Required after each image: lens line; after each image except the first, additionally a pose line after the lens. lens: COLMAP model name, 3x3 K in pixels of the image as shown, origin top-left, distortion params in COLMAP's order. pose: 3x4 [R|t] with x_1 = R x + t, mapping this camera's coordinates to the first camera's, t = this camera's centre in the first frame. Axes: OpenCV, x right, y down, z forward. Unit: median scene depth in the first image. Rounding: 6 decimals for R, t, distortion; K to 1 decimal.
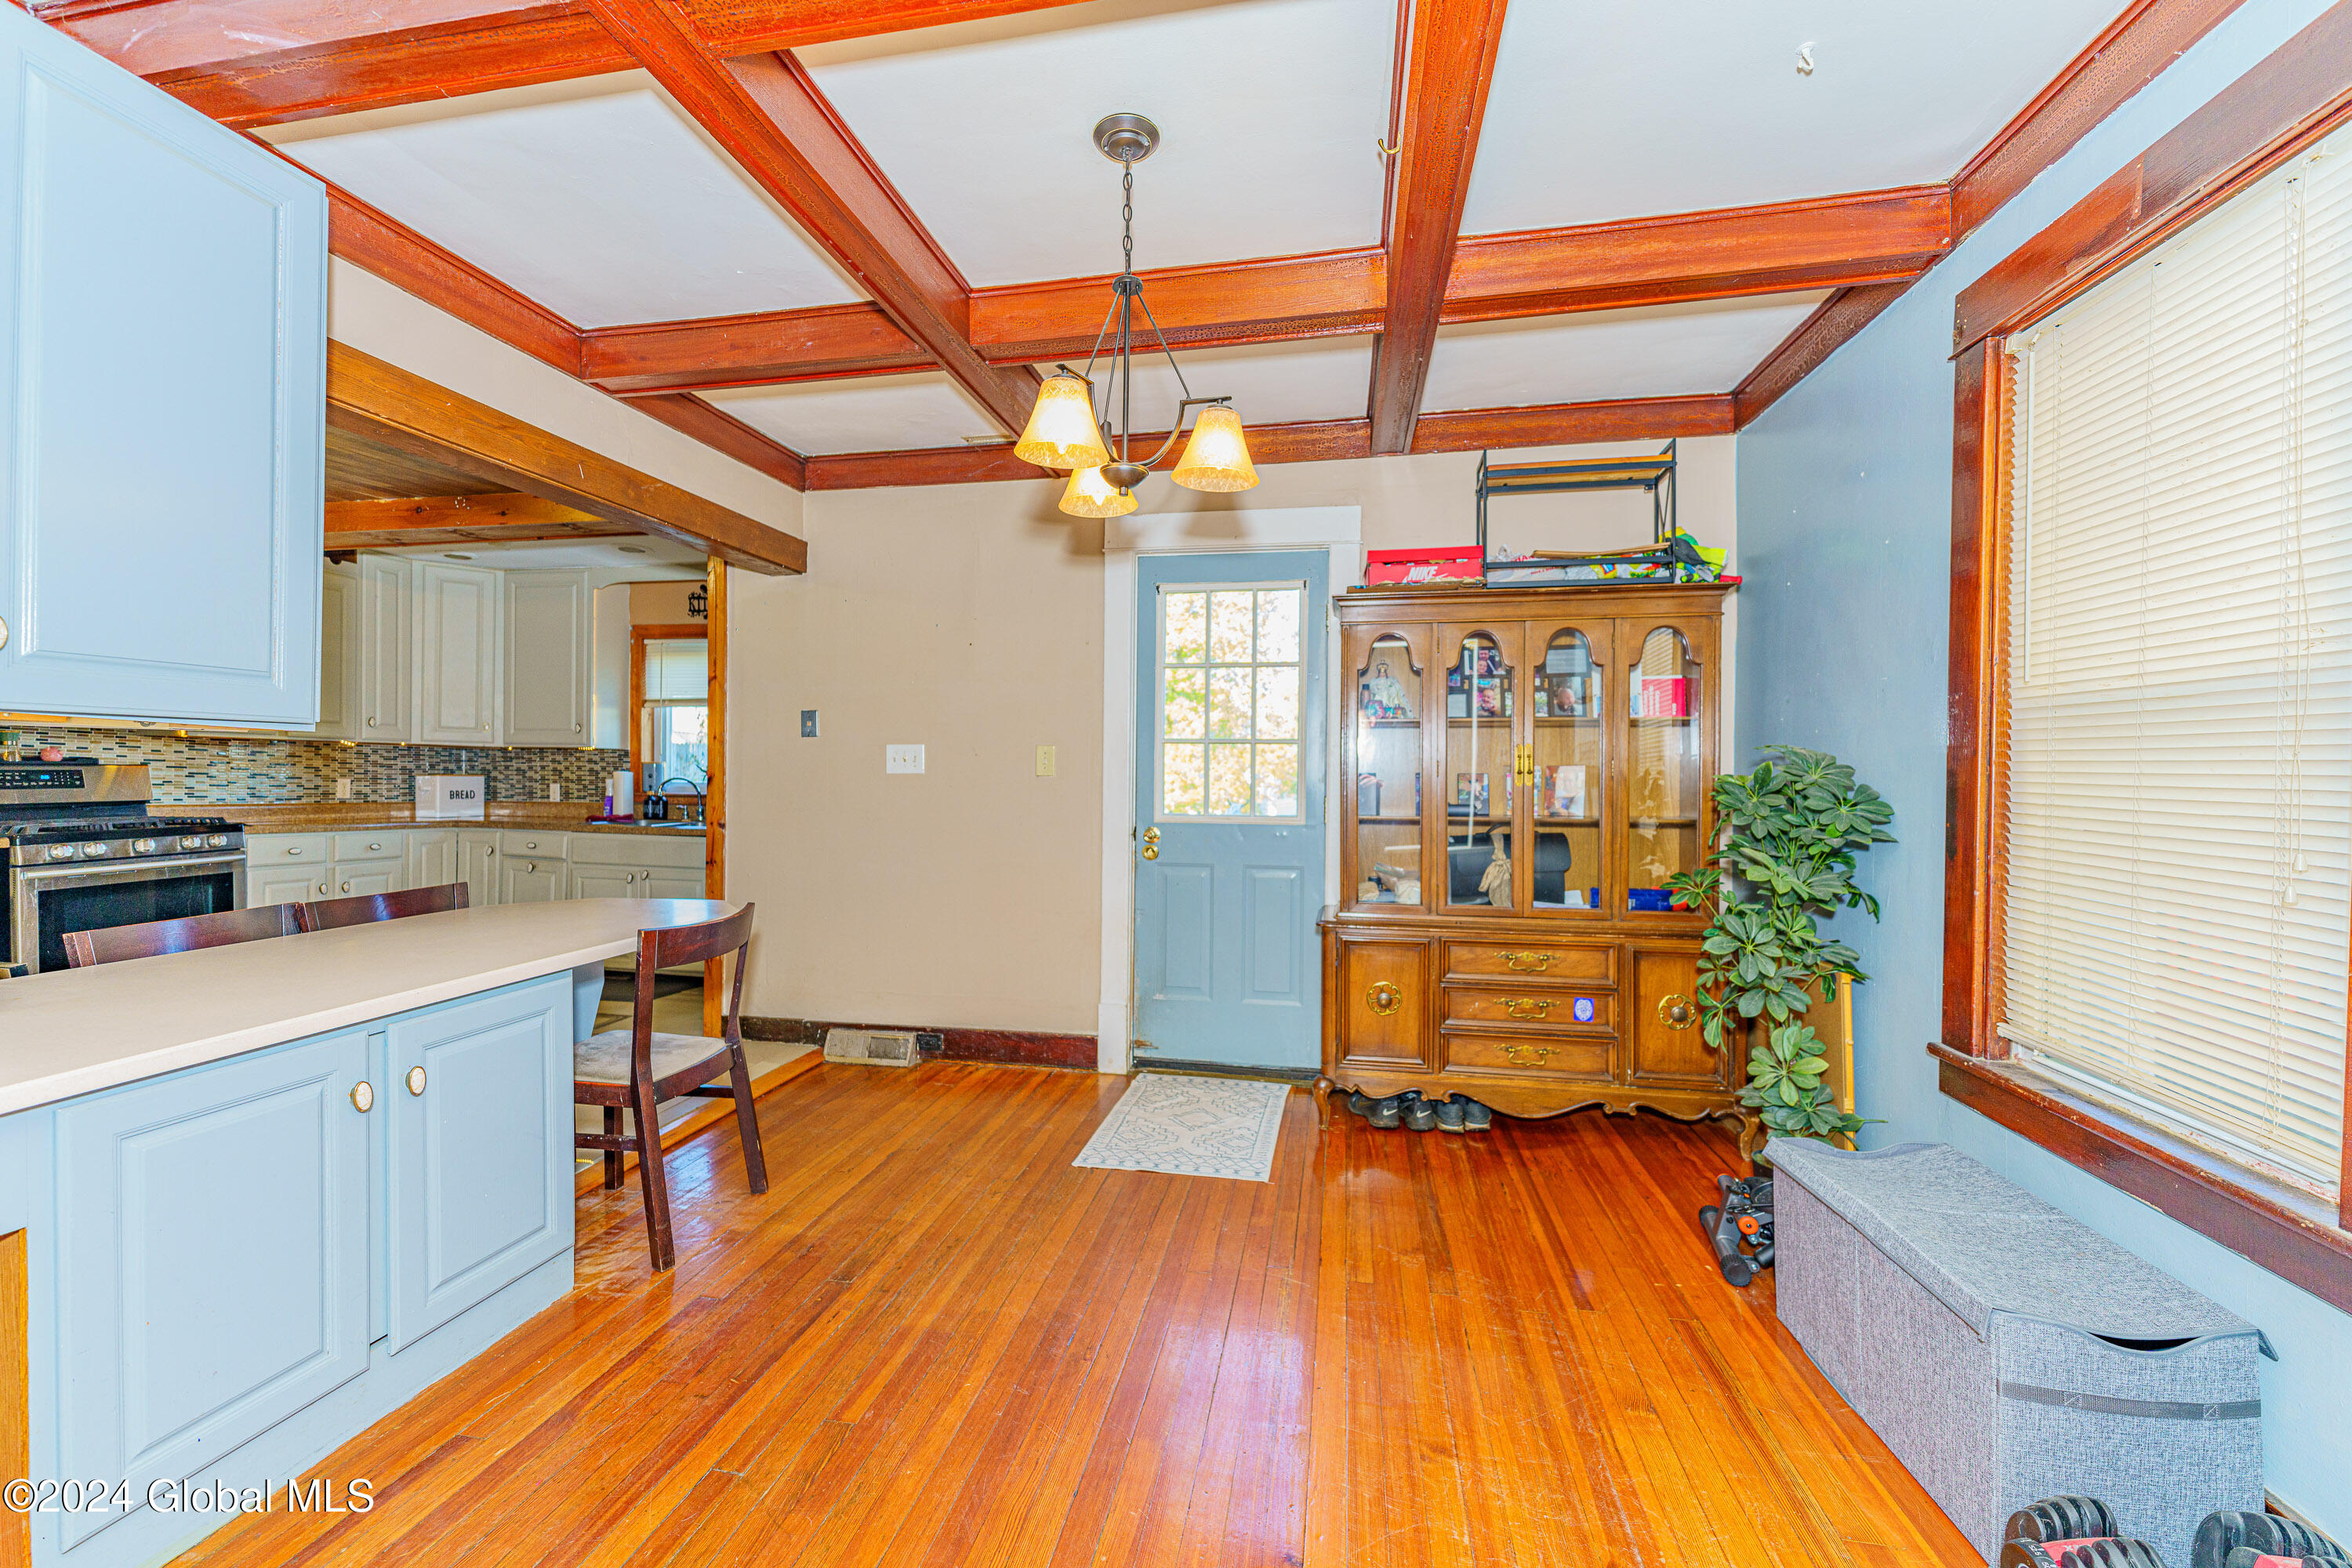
lens RADIAL K [[936.2, 0, 1174.1], [0, 936.2, 780.4], [0, 0, 1]] dist [0.002911, -0.000902]
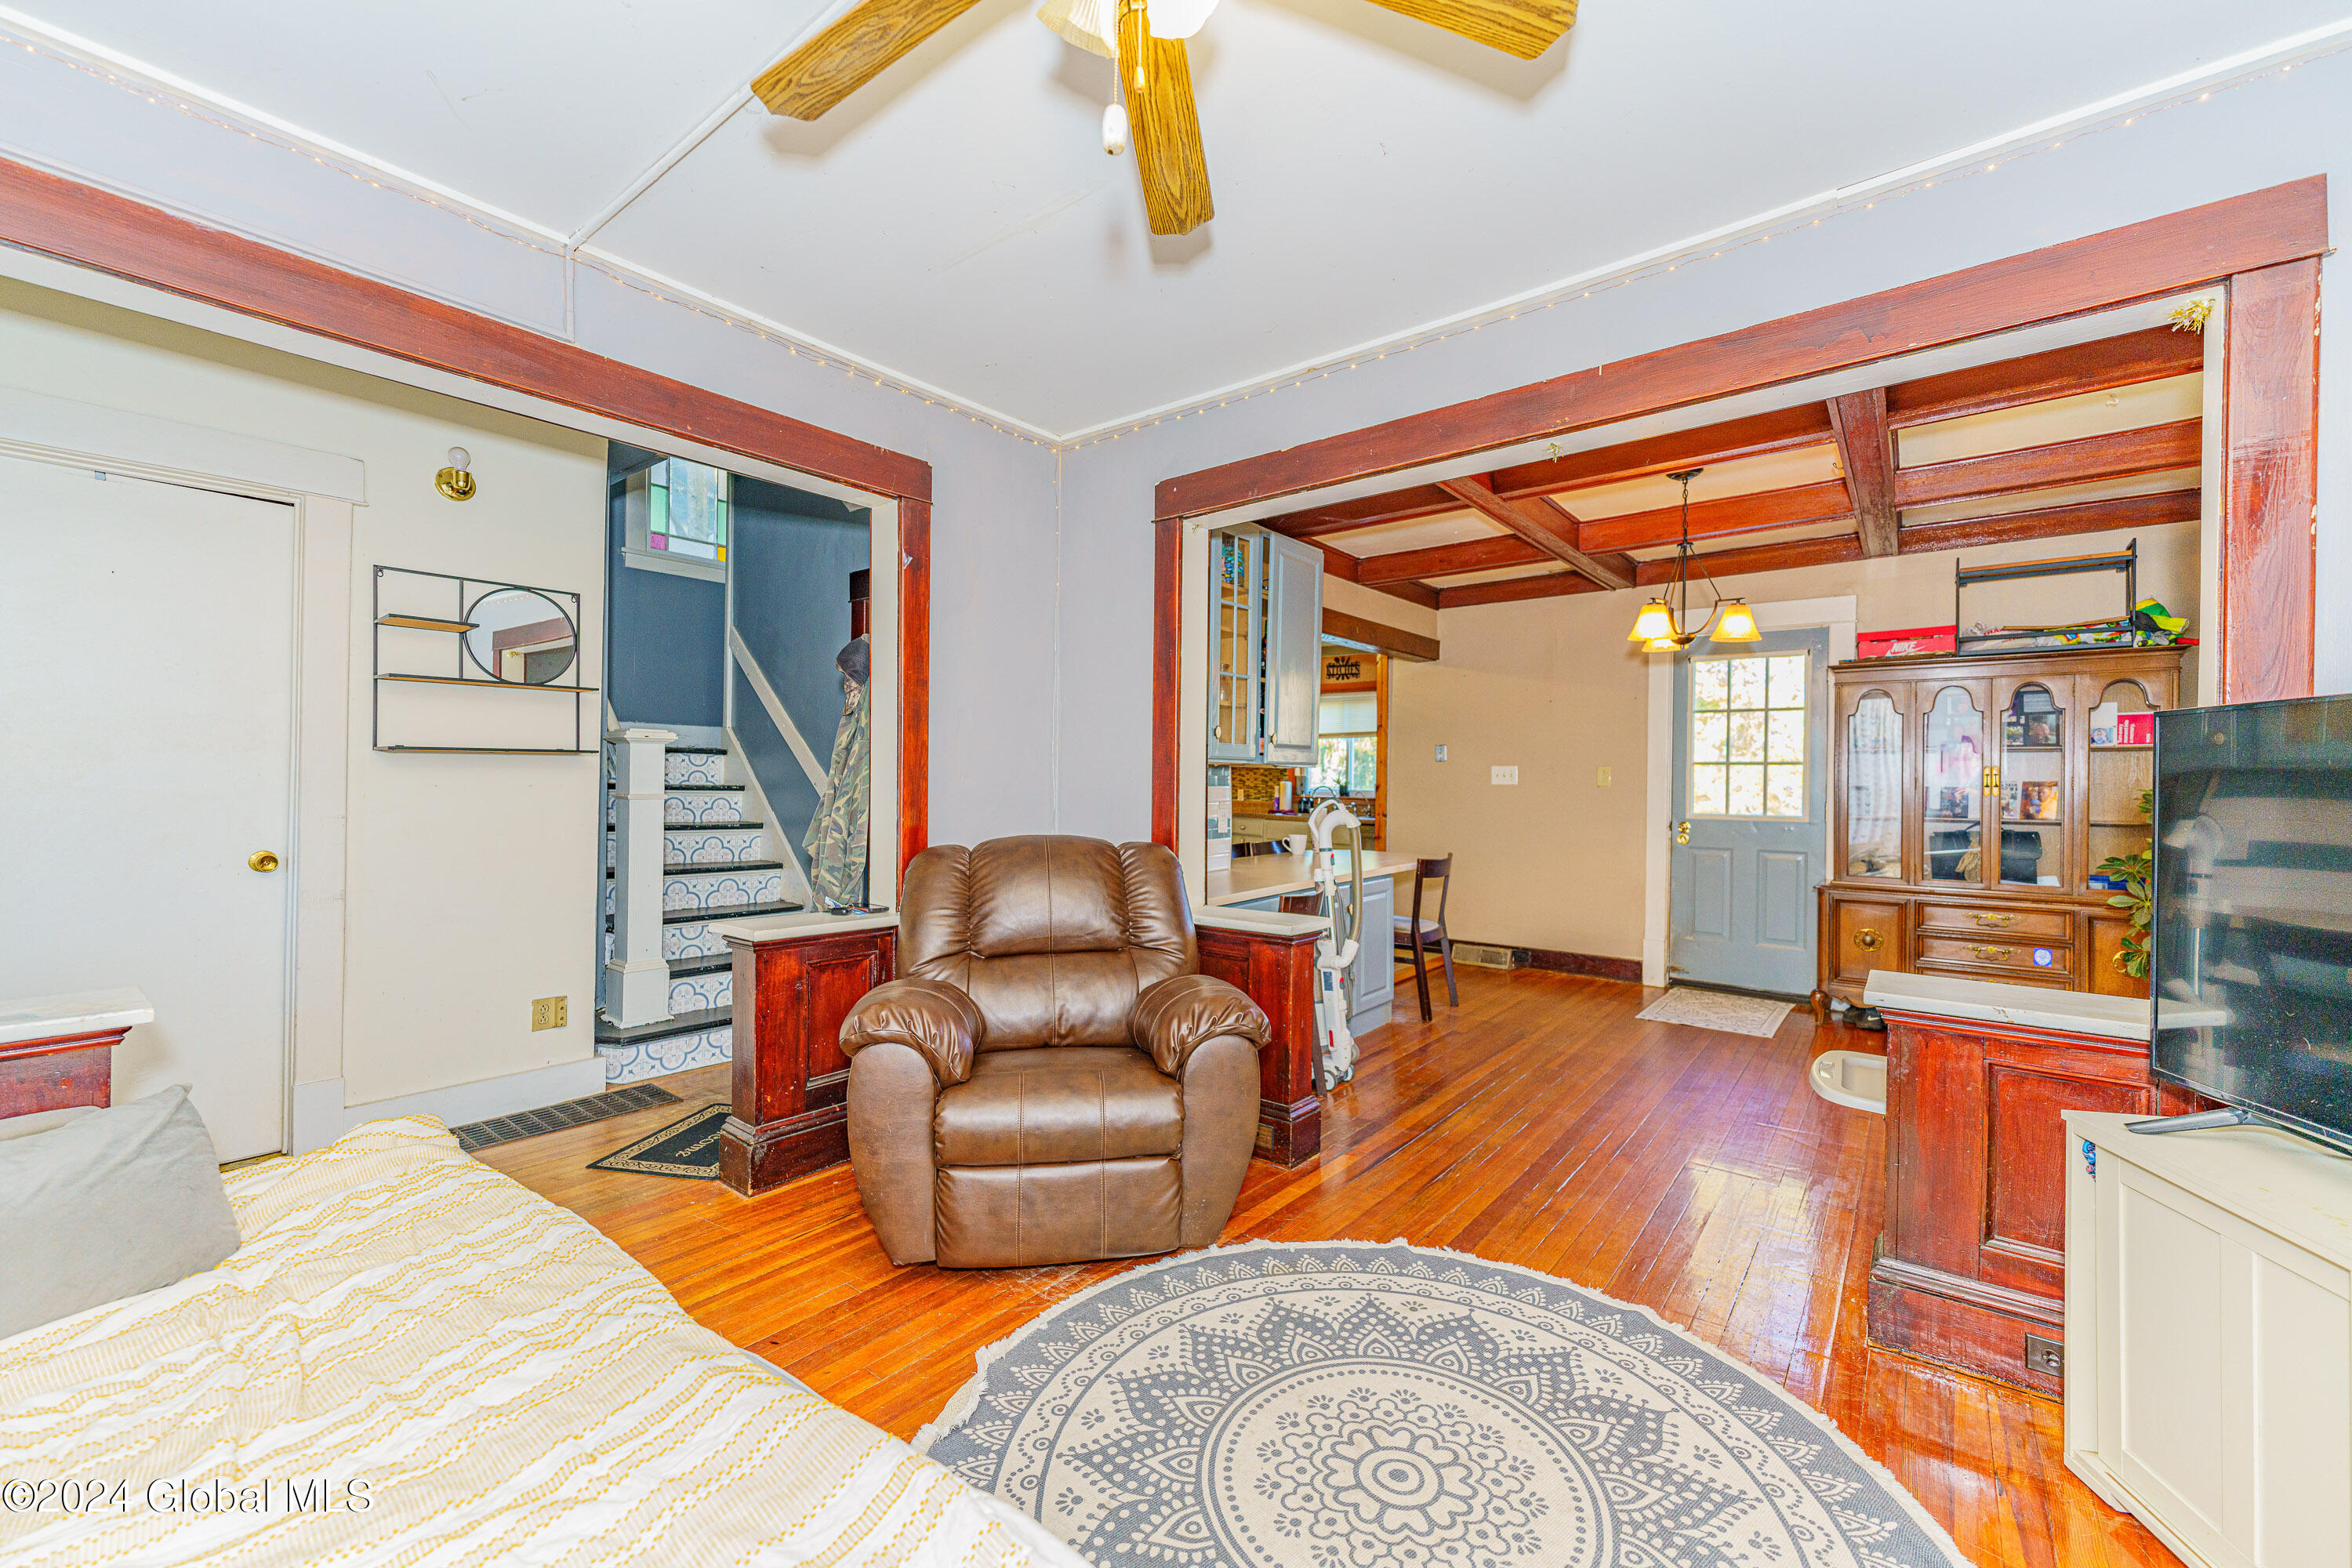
lens RADIAL K [[936.2, 0, 1174.3], [0, 936.2, 779.9], [0, 0, 1]] dist [0.002911, -0.000902]
pose [[0.880200, 0.002875, -0.474594, -0.032002], [-0.007390, 0.999943, -0.007649, 0.001347], [0.474545, 0.010240, 0.880172, -0.707553]]
